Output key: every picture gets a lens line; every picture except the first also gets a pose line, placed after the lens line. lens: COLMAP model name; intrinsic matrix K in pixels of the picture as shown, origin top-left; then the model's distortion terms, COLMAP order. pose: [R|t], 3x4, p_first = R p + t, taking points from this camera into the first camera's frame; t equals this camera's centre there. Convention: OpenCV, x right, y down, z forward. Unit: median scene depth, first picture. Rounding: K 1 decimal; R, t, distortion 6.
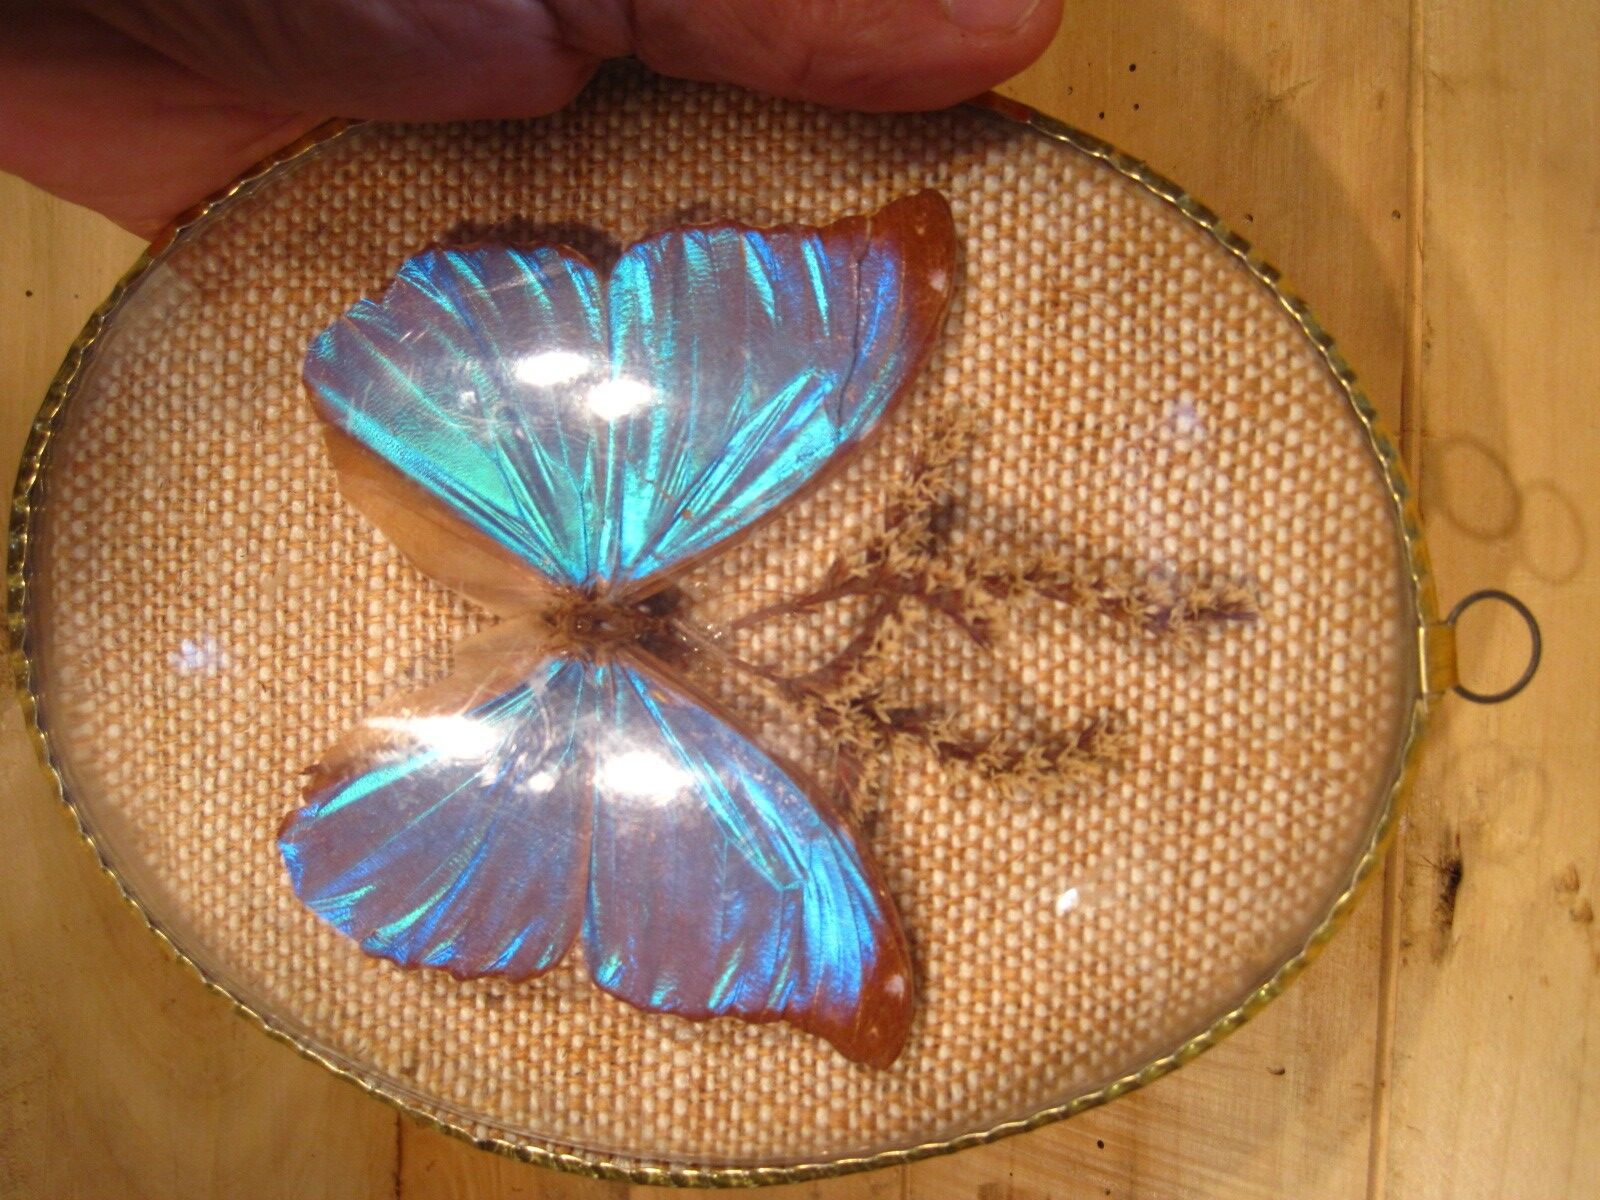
lens RADIAL K [[1639.5, 0, 797.0], [0, 1639.5, 601.8], [0, 0, 1]] dist [-0.164132, 0.000000]
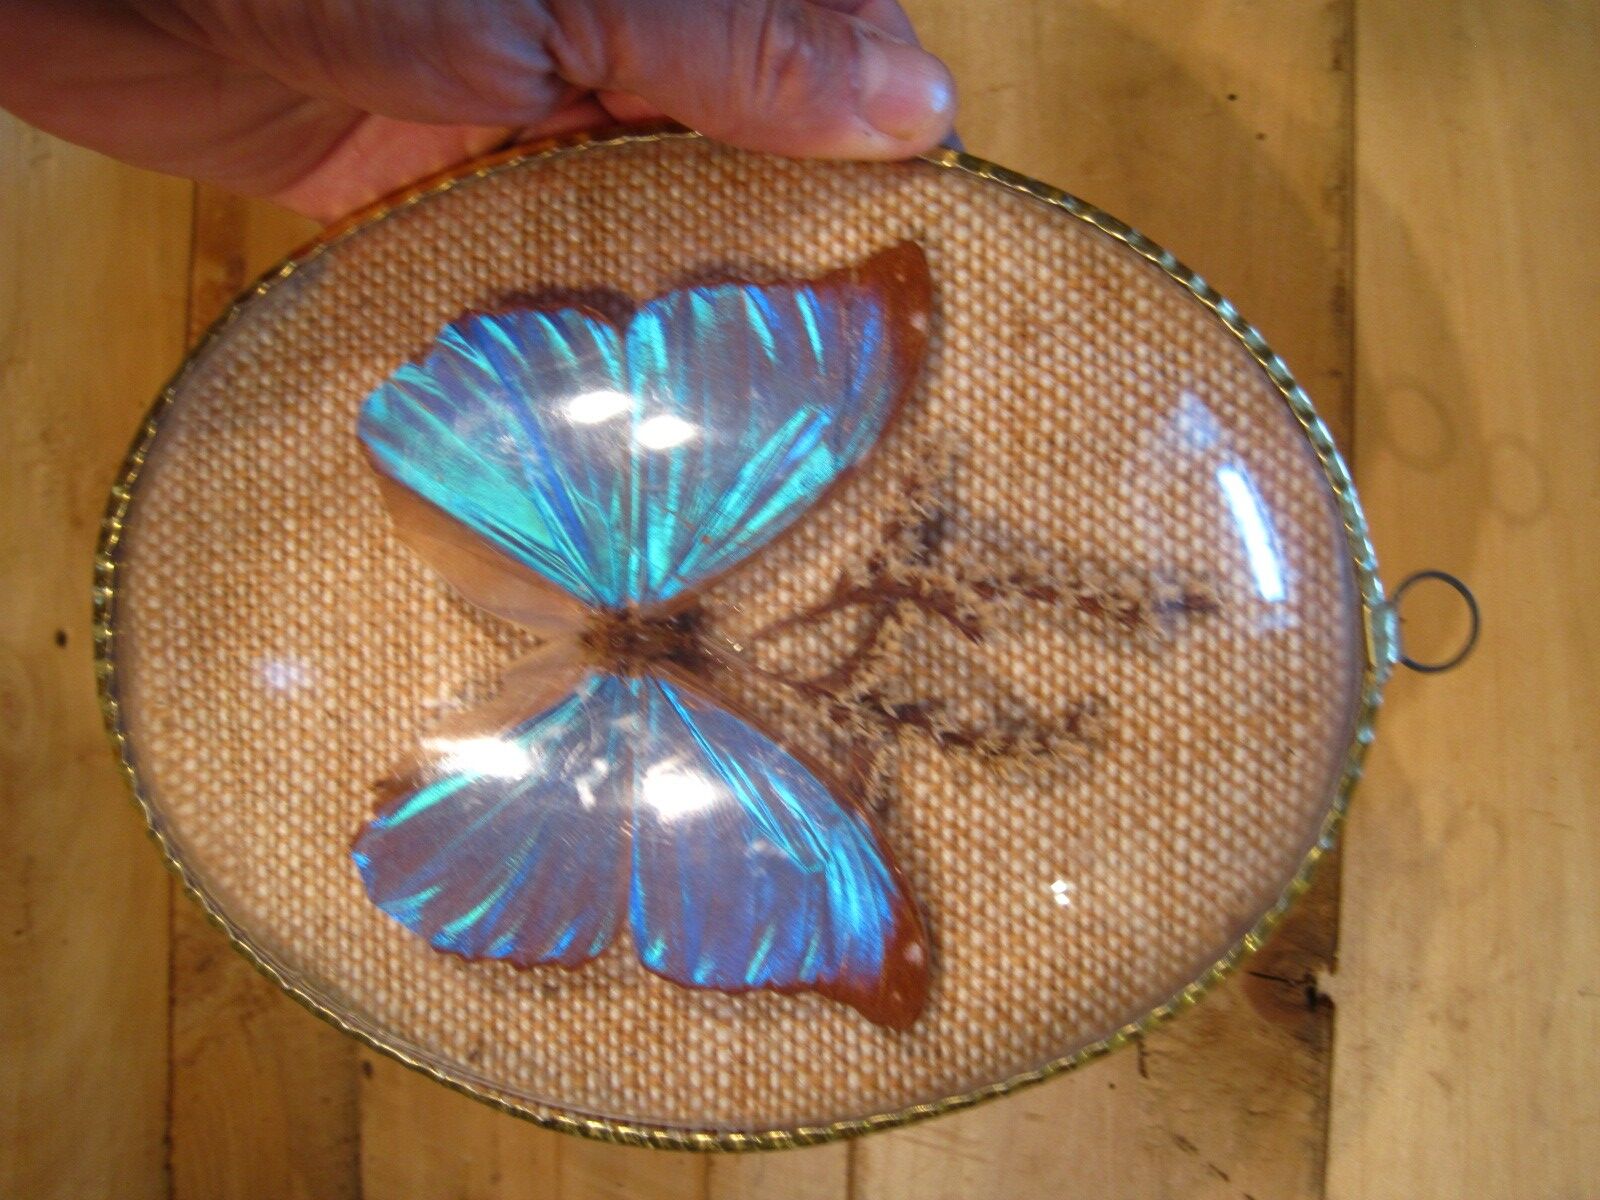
lens RADIAL K [[1639.5, 0, 801.1], [0, 1639.5, 598.8], [0, 0, 1]] dist [-0.164132, 0.000000]
pose [[0.998727, -0.050440, -0.000946, -0.002923], [0.050379, 0.998159, -0.033762, 0.027463], [0.002647, 0.033672, 0.999429, -0.116874]]
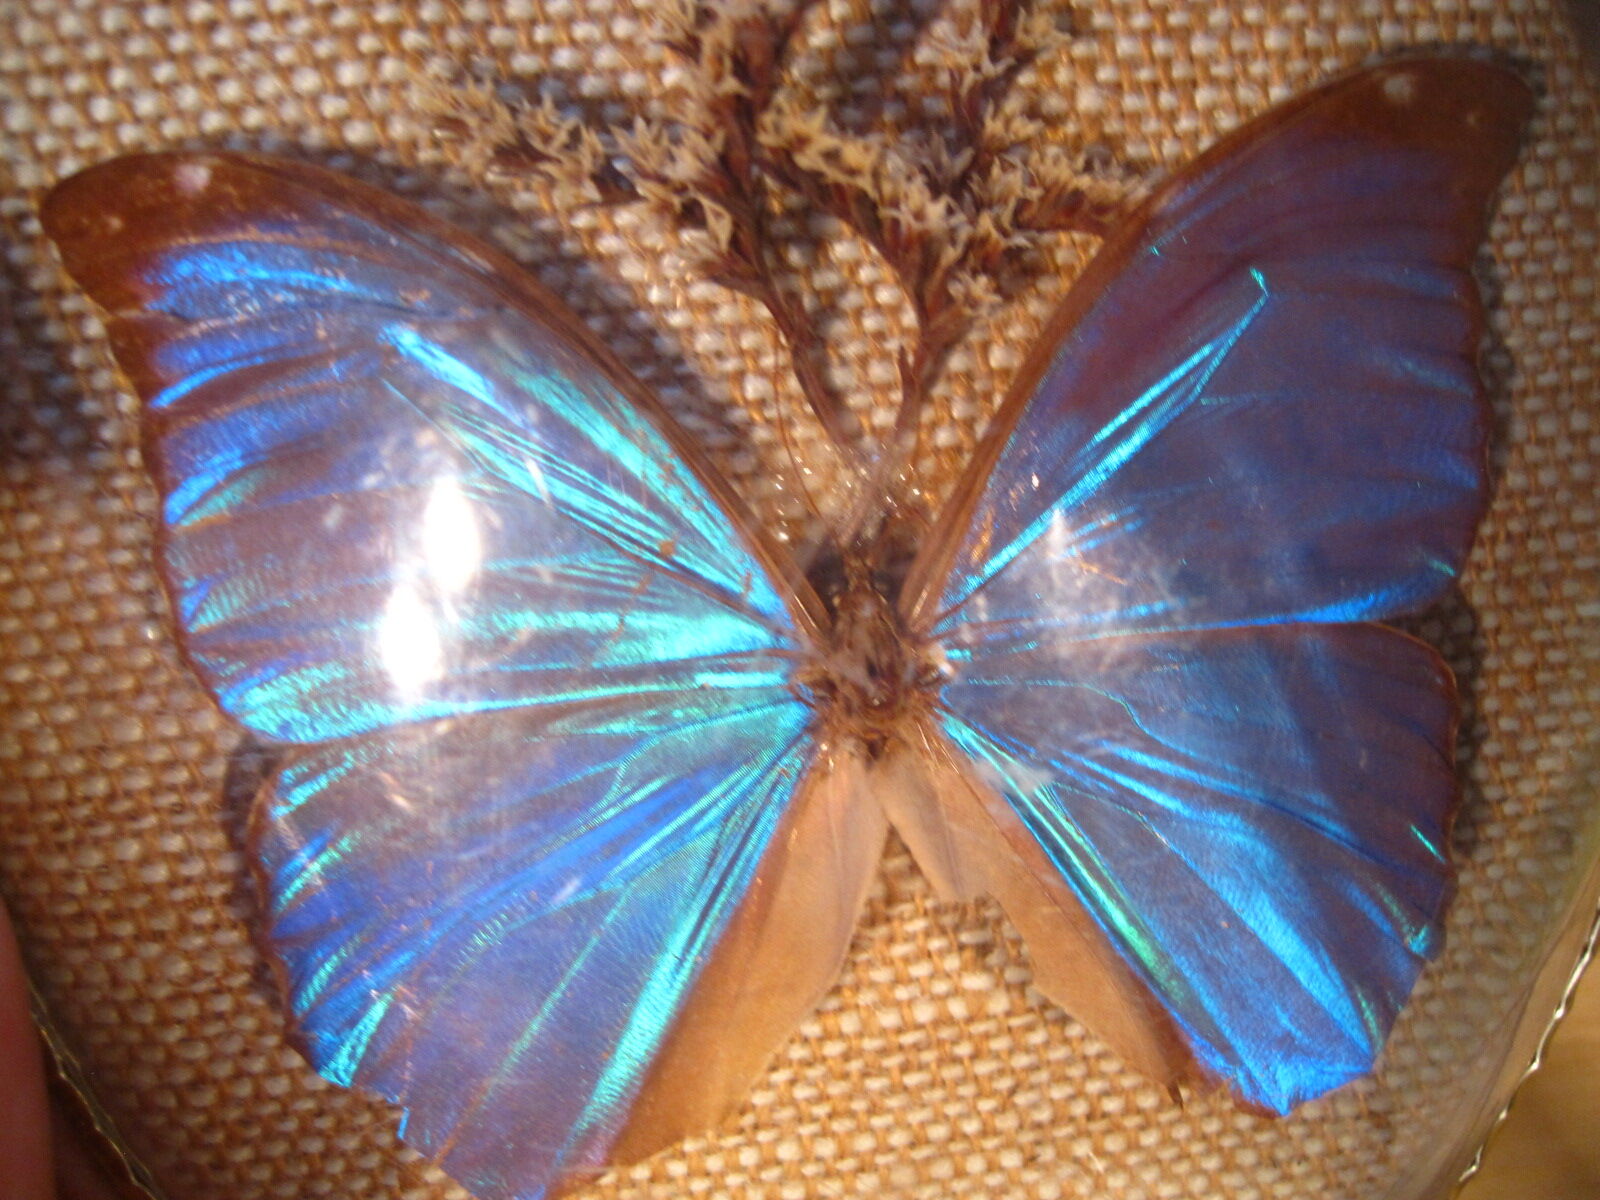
lens RADIAL K [[1639.5, 0, 798.7], [0, 1639.5, 598.5], [0, 0, 1]] dist [-0.164132, 0.000000]
pose [[-0.145538, -0.981669, -0.123067, -0.019528], [0.987438, -0.151862, 0.043625, -0.034112], [-0.061515, -0.115172, 0.991439, 0.409663]]
